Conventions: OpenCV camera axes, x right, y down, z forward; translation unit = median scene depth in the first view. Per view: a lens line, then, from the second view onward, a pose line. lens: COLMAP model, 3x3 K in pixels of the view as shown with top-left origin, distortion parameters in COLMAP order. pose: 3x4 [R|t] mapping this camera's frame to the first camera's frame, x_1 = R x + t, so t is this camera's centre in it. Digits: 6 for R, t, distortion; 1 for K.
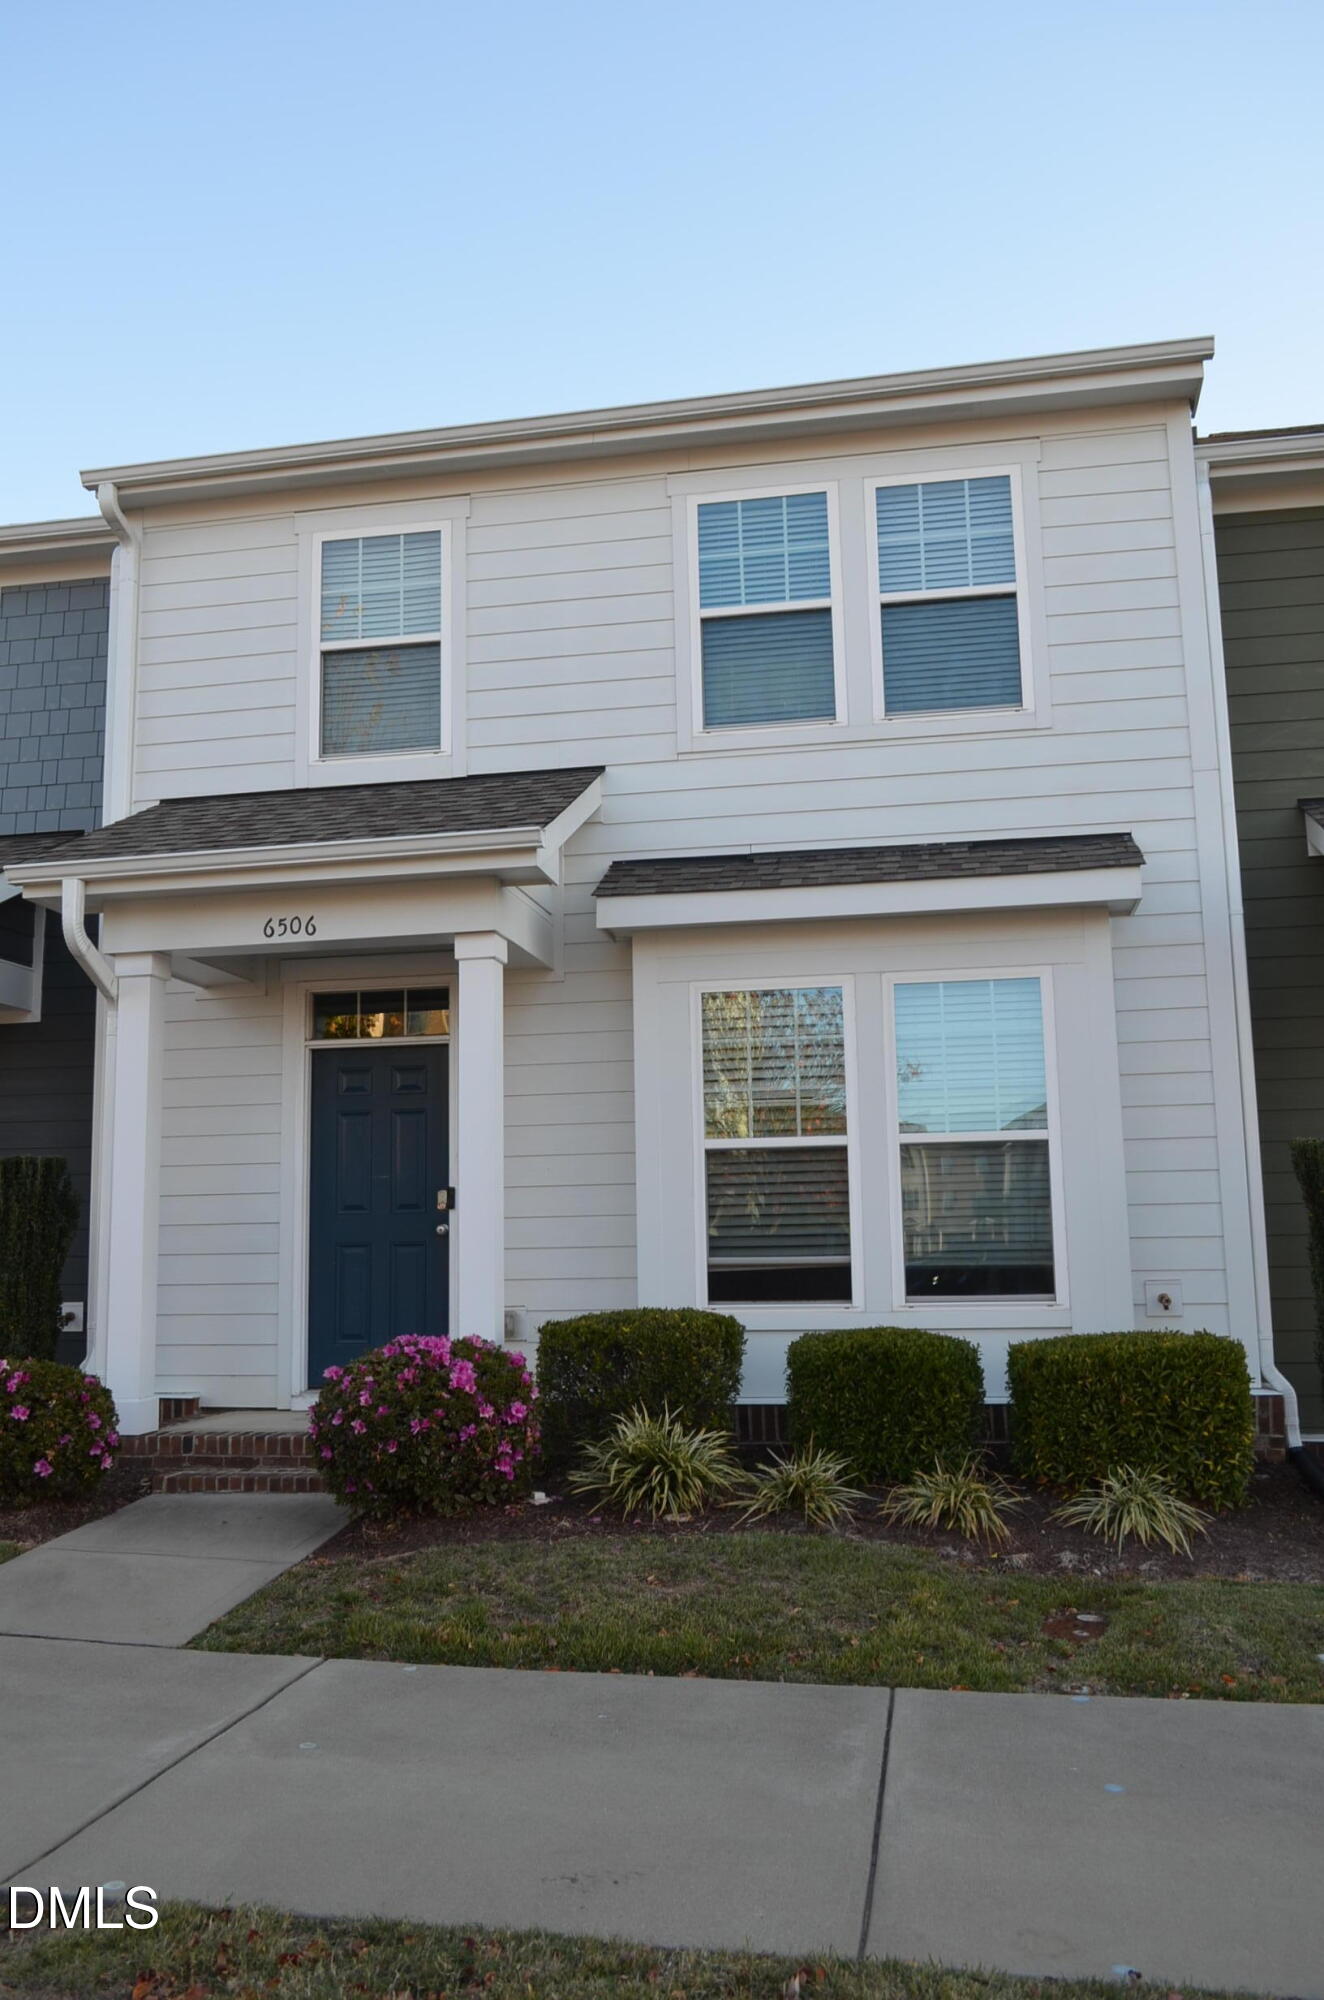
lens RADIAL K [[1680.1, 0, 650.4], [0, 1680.1, 1000.9], [0, 0, 1]] dist [-0.014956, 0.009609]
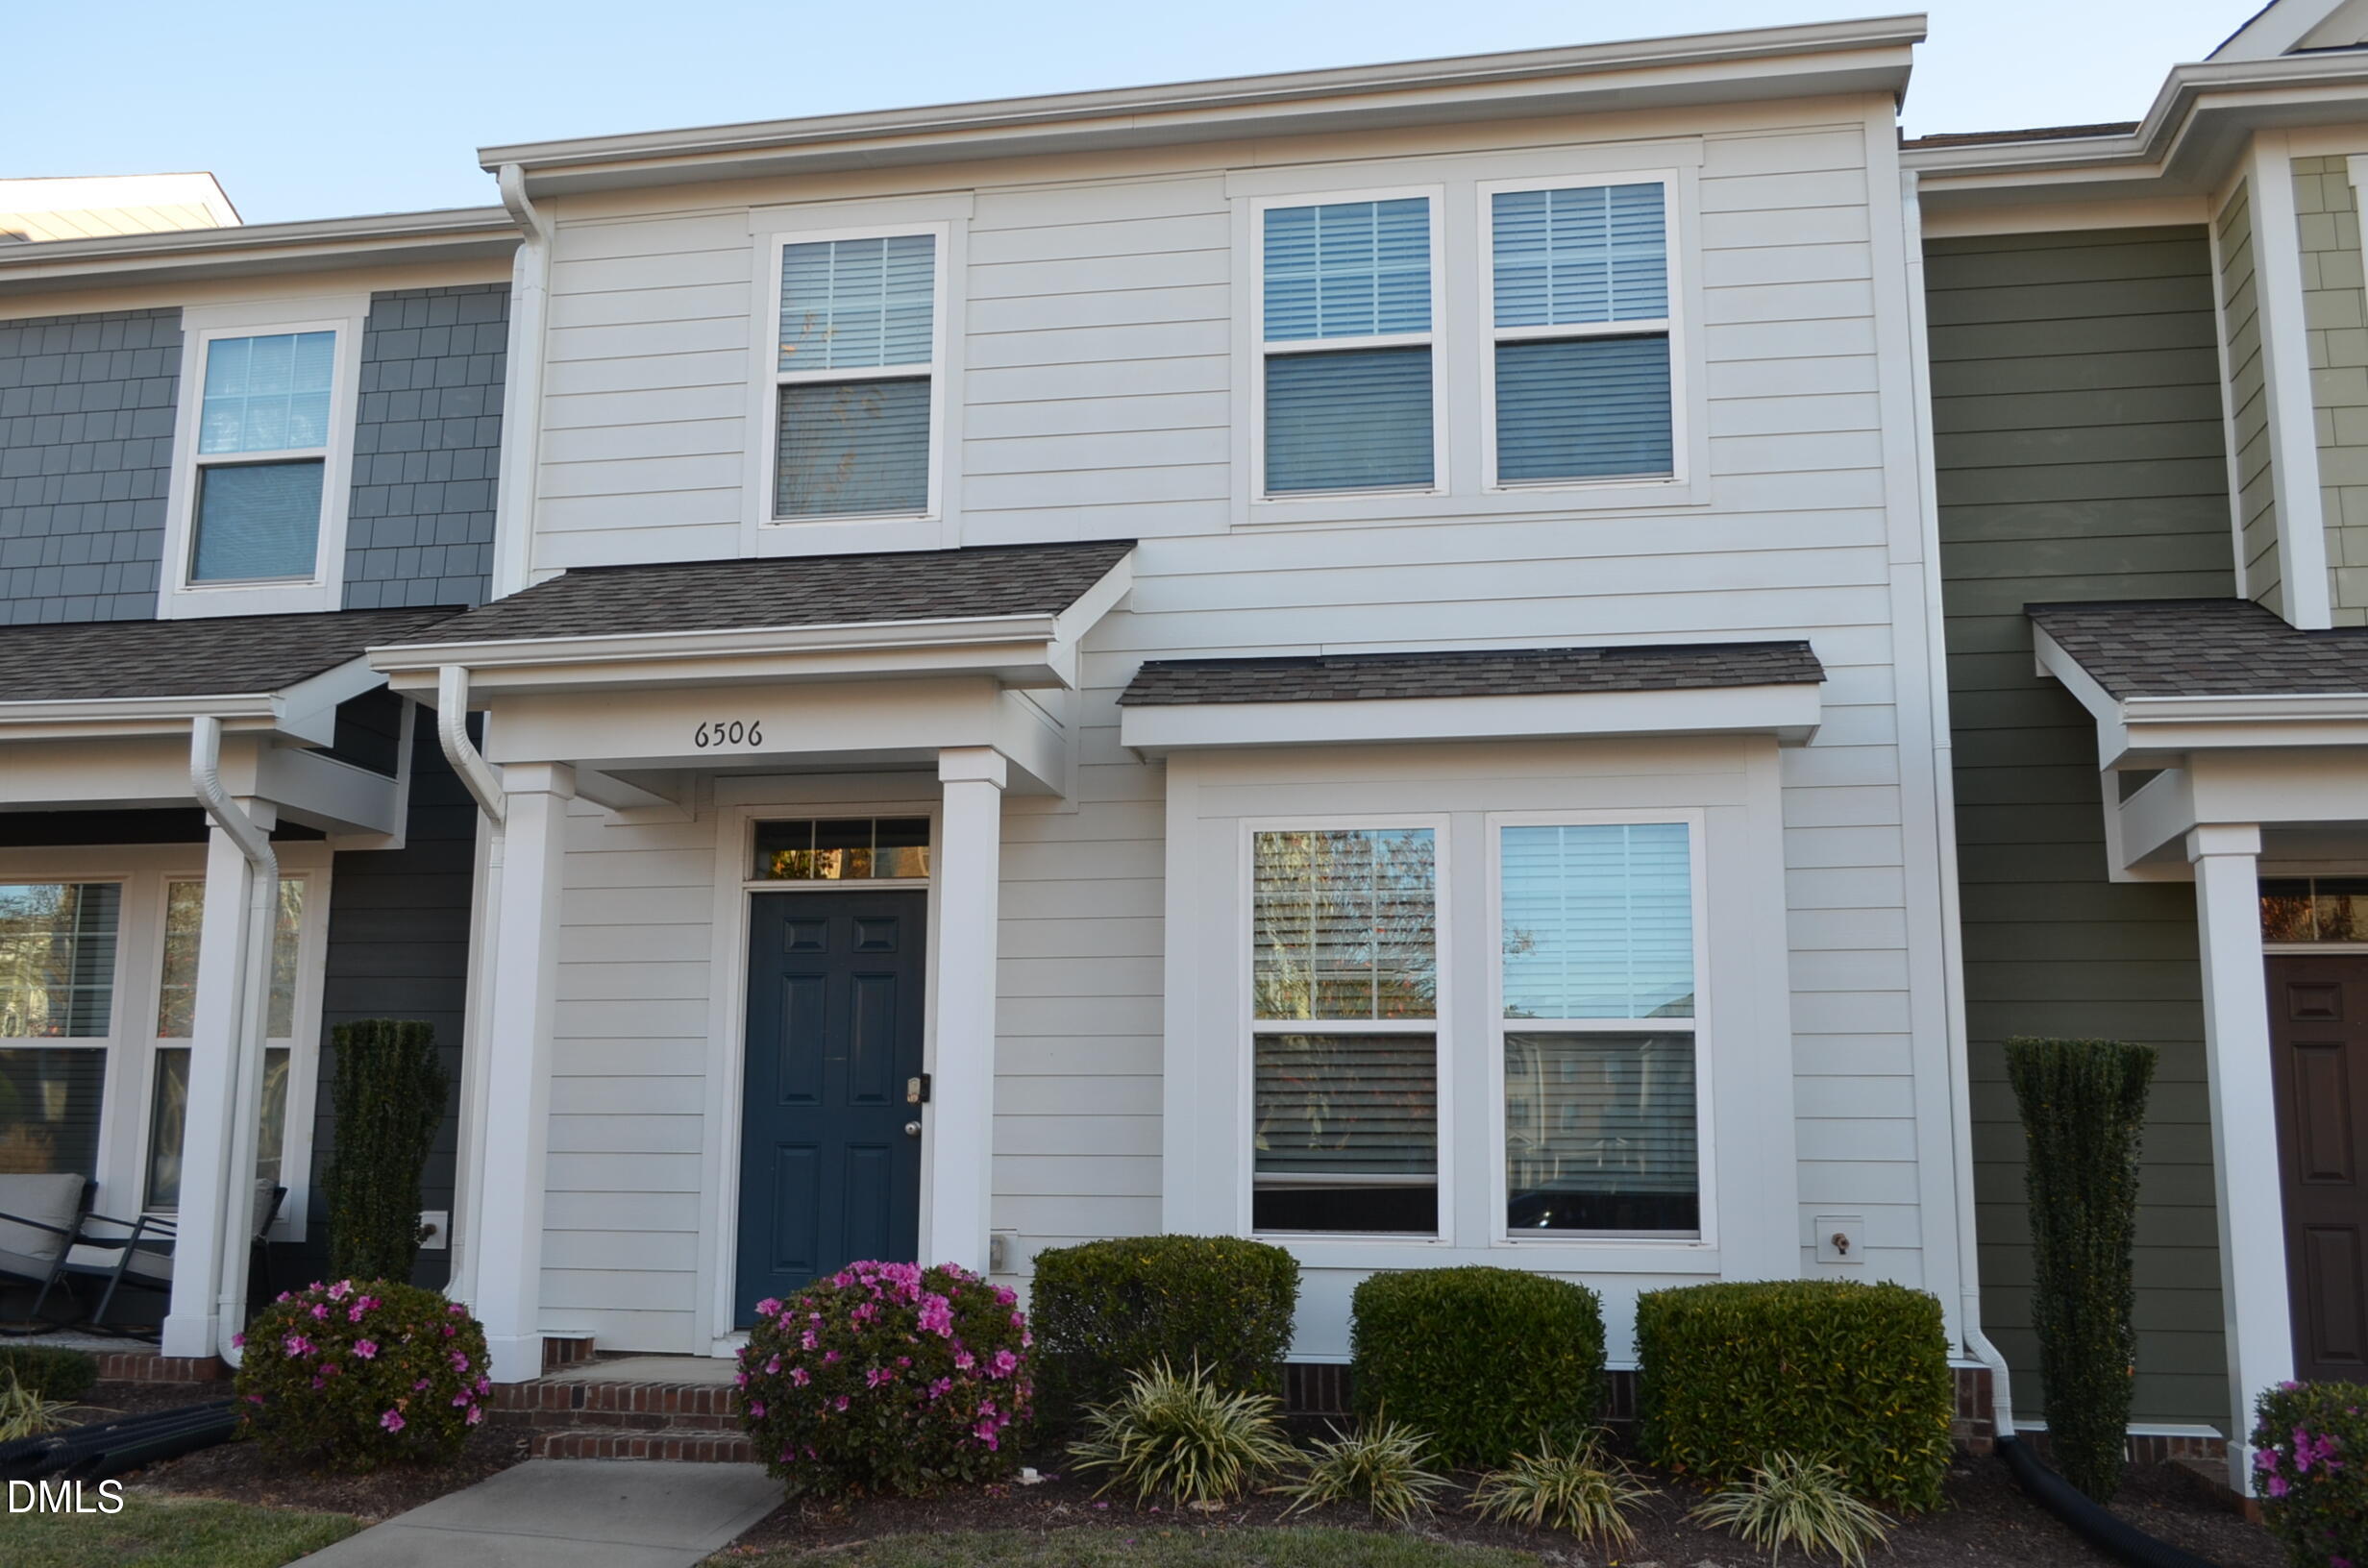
lens RADIAL K [[2173.4, 0, 1185.6], [0, 2173.4, 801.7], [0, 0, 1]] dist [-0.014084, 0.000000]
pose [[0.999691, 0.024826, -0.001235, -0.000394], [-0.024847, 0.999480, -0.020545, 0.002625], [0.000724, 0.020569, 0.999788, -0.008730]]
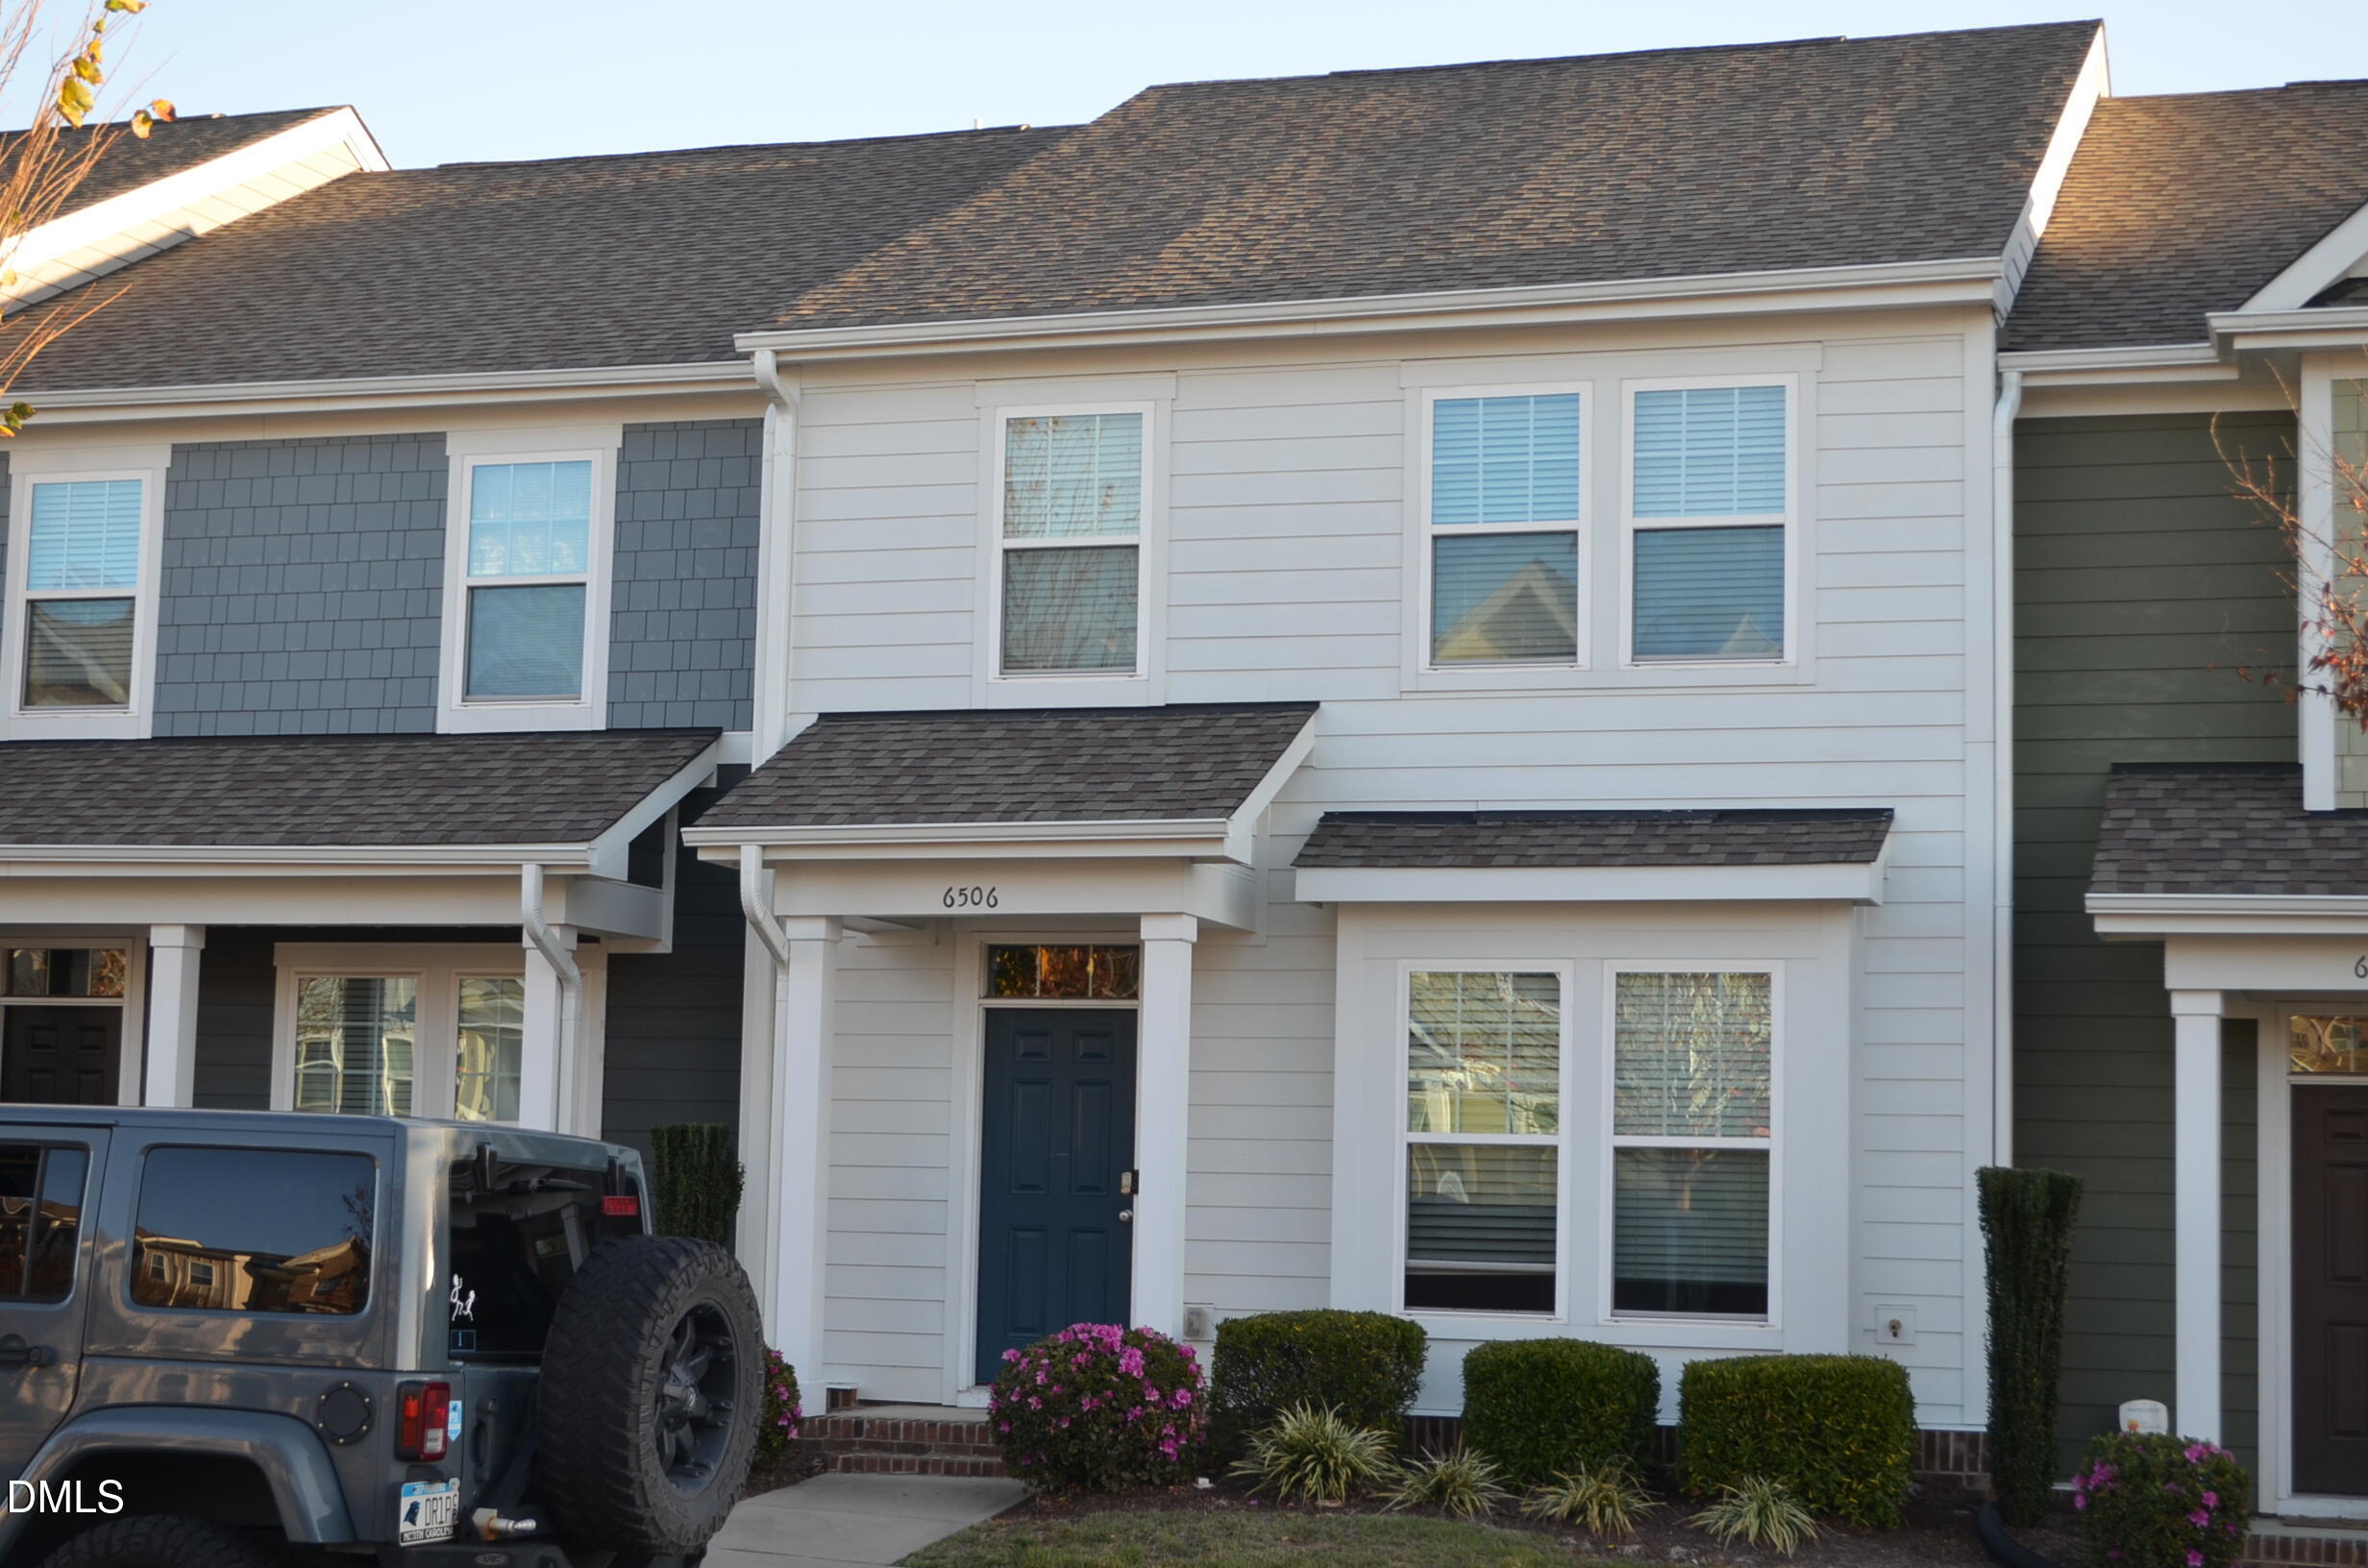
lens RADIAL K [[3929.5, 0, 1188.2], [0, 3929.5, 787.1], [0, 0, 1]] dist [-0.010750, 0.000000]
pose [[0.991584, 0.026635, -0.126695, 0.183913], [-0.021420, 0.998873, 0.042350, -0.198416], [0.127680, -0.039280, 0.991037, -1.162237]]
